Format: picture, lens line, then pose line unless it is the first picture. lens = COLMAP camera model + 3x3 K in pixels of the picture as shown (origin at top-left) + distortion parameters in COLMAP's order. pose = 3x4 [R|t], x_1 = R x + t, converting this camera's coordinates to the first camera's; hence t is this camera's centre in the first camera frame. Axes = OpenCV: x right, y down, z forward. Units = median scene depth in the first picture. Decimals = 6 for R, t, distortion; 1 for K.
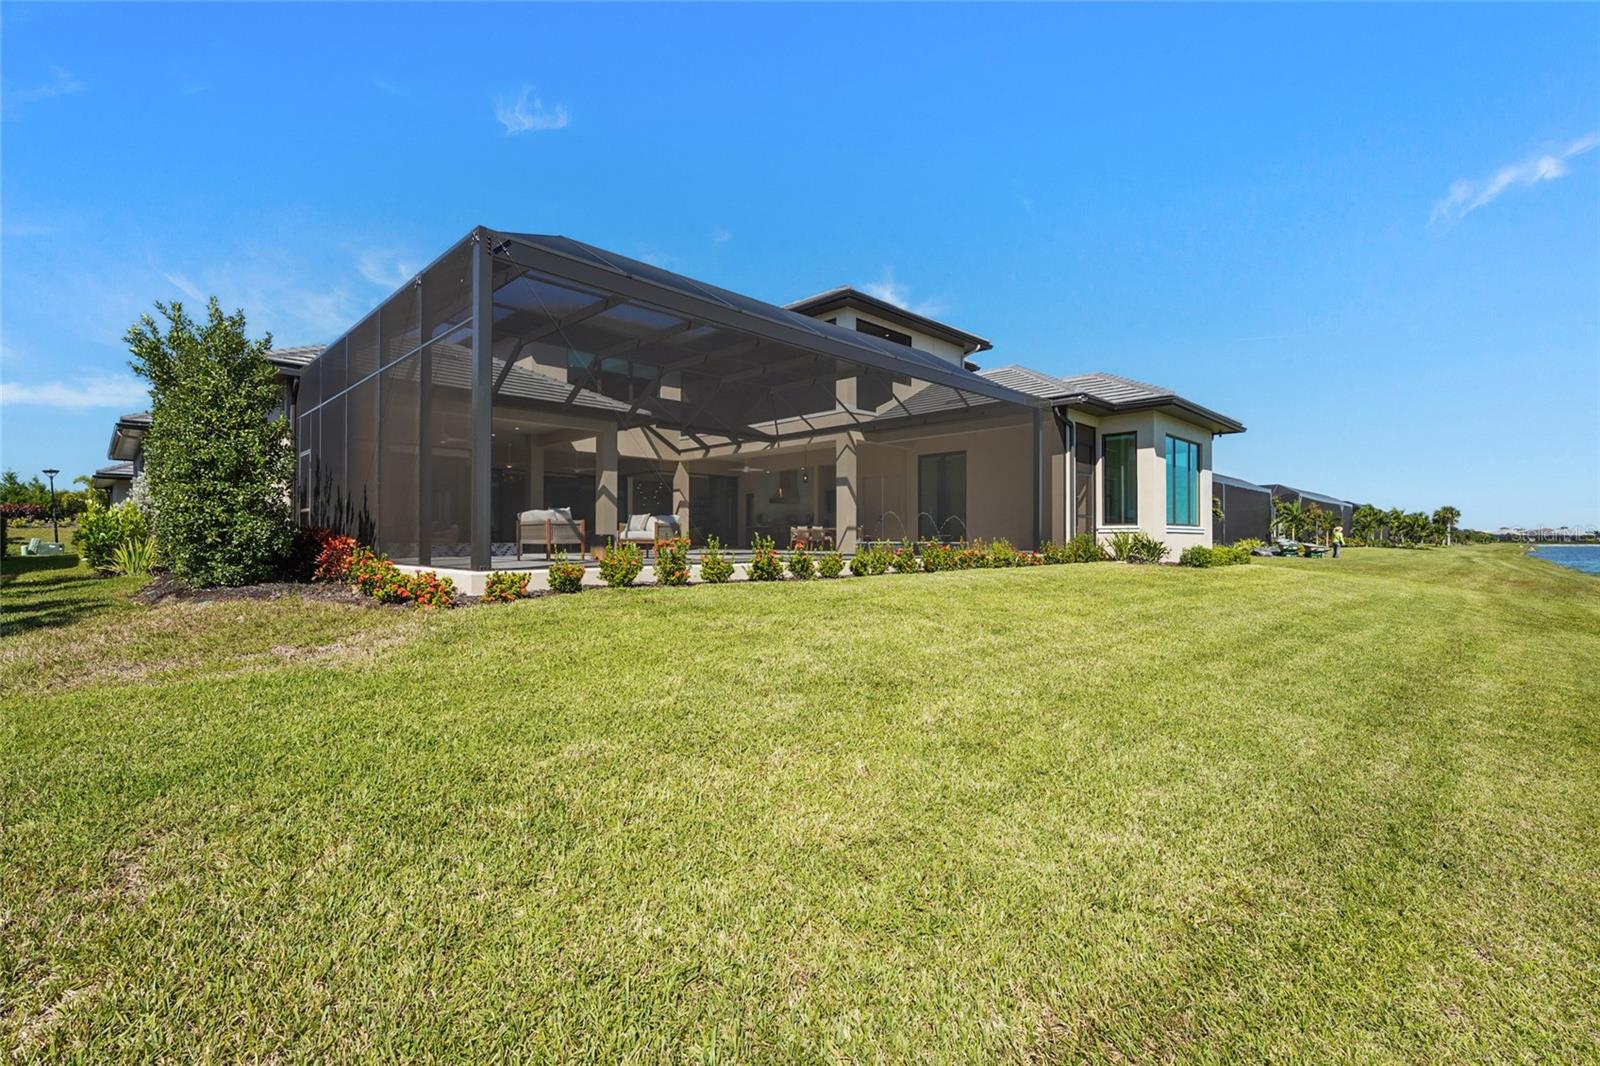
lens RADIAL K [[698.2, 0, 793.2], [0, 698.2, 535.1], [0, 0, 1]] dist [-0.001934, -0.002903]
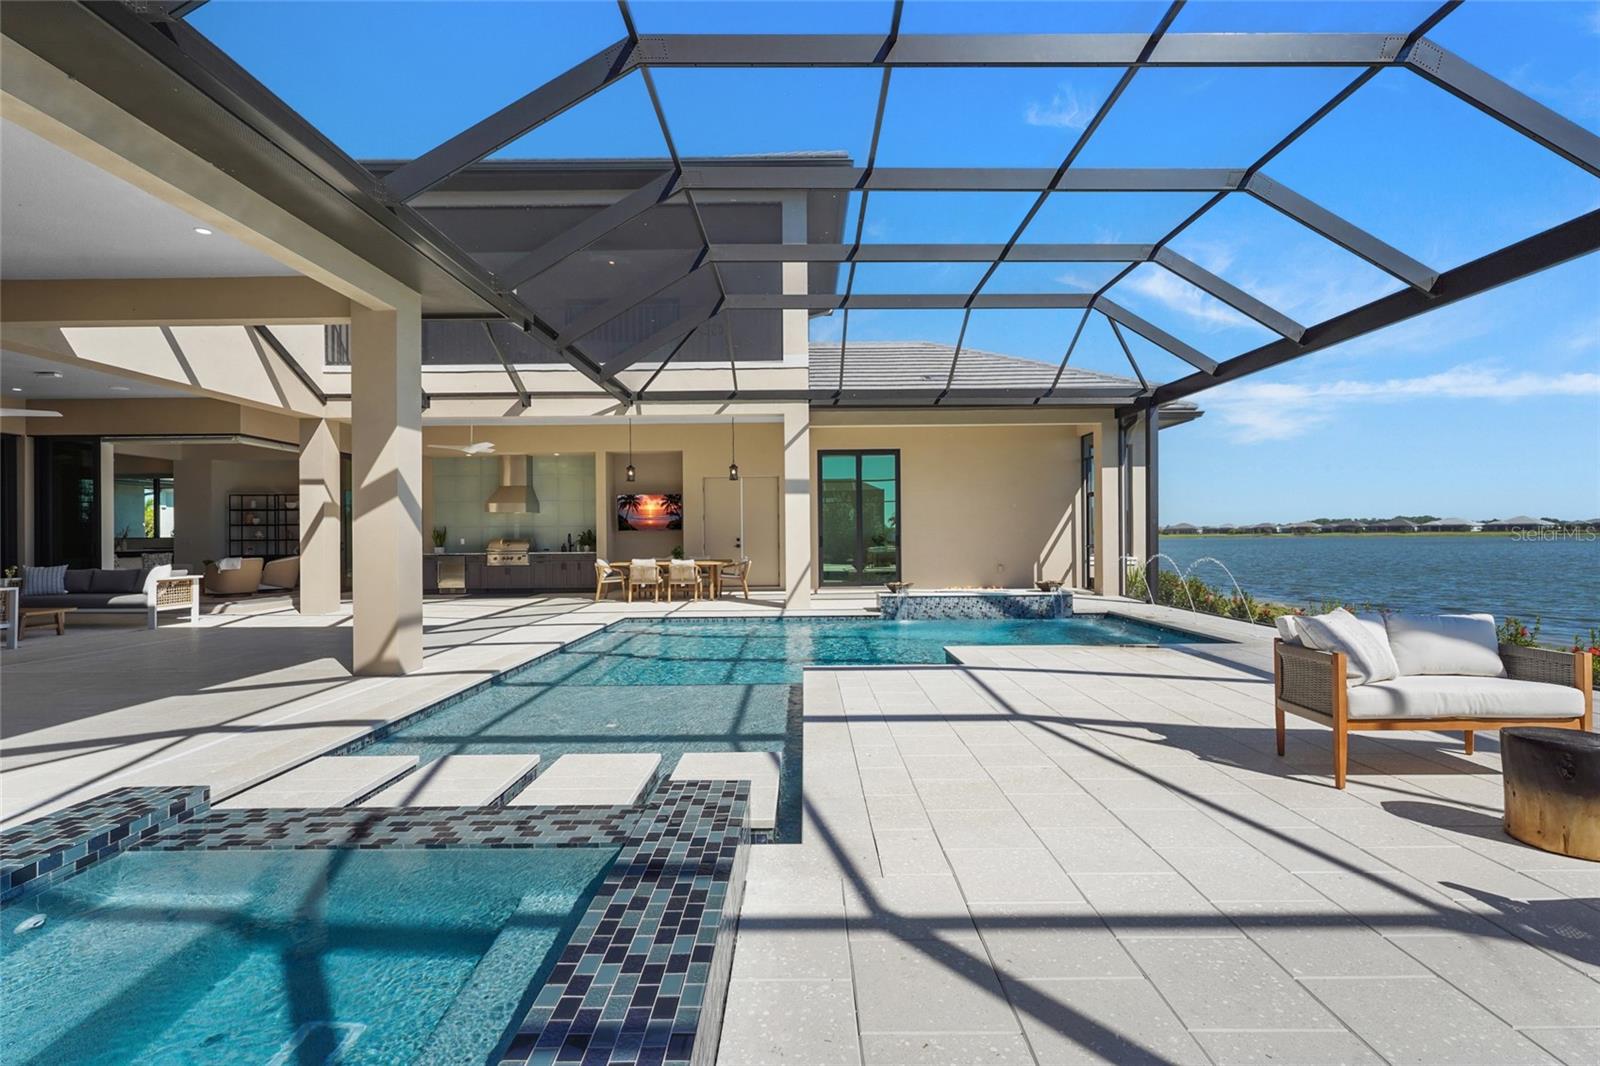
lens RADIAL K [[698.2, 0, 775.9], [0, 698.2, 530.3], [0, 0, 1]] dist [-0.001934, -0.002903]
pose [[0.715392, -0.001241, 0.698722, -0.322426], [0.003100, 0.999994, -0.001398, -0.035965], [-0.698717, 0.003166, 0.715391, 0.546983]]
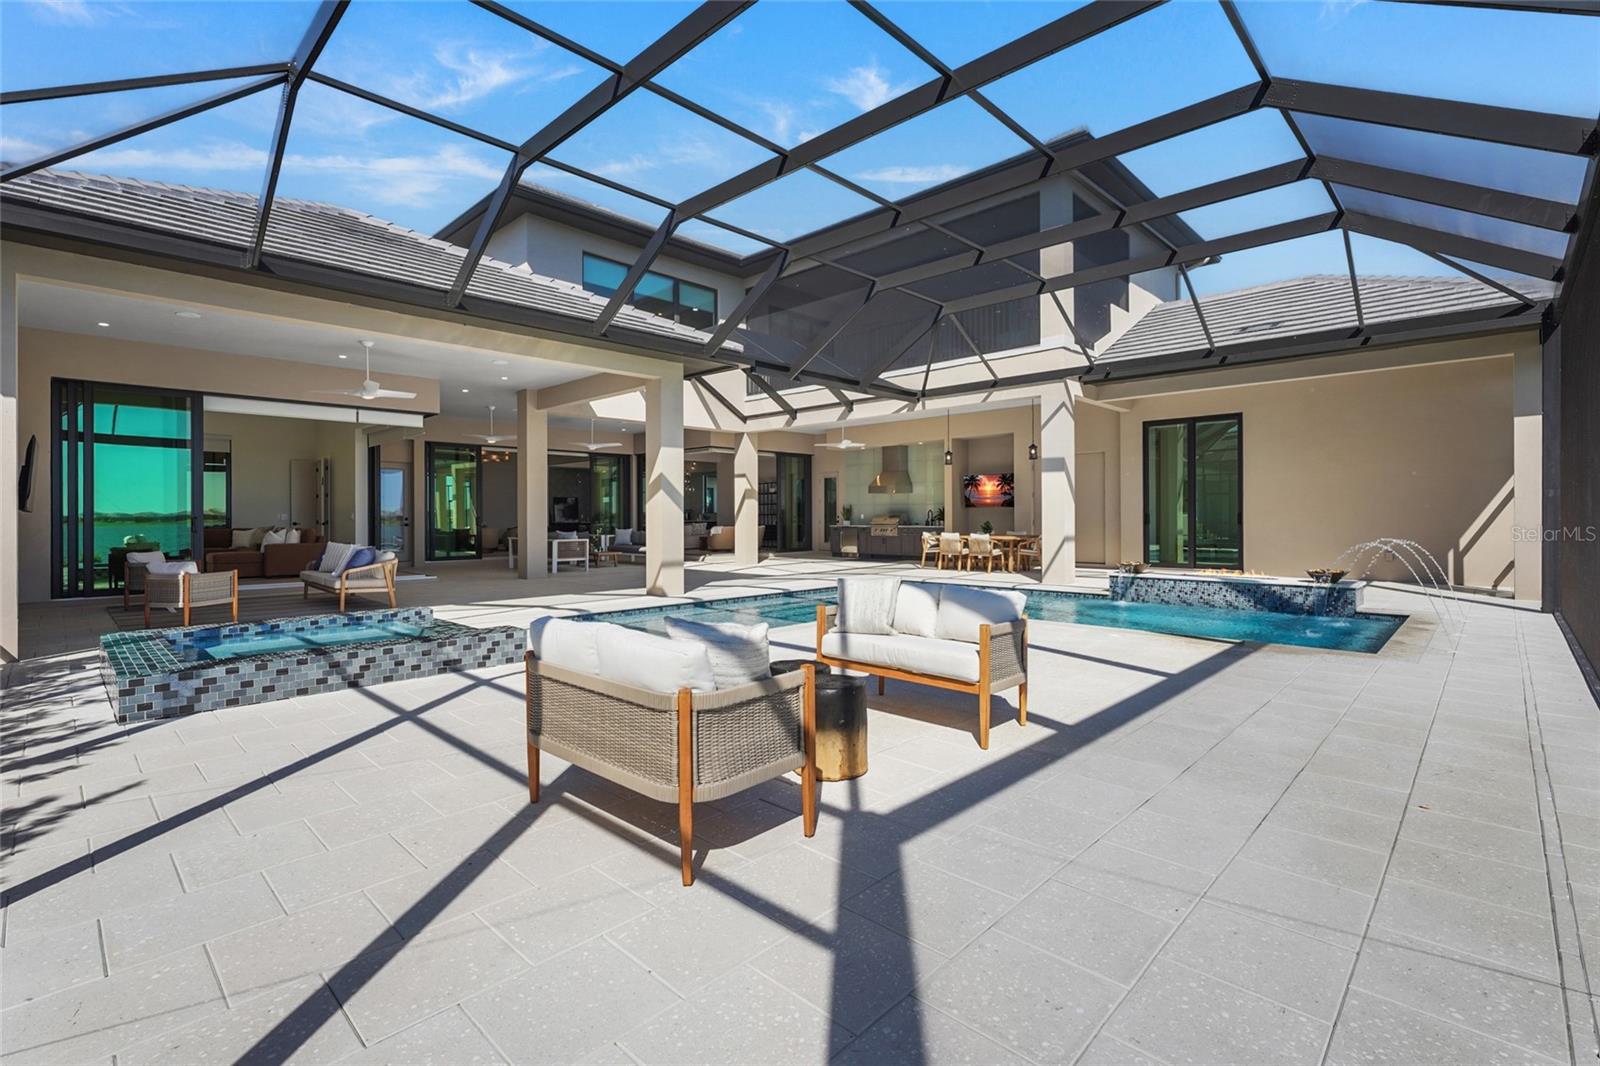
lens RADIAL K [[698.2, 0, 792.7], [0, 698.2, 510.0], [0, 0, 1]] dist [-0.001934, -0.002903]
pose [[0.999830, -0.005115, 0.017720, -0.152362], [0.005096, 0.999986, 0.001105, -0.036378], [-0.017725, -0.001014, 0.999842, 0.374511]]
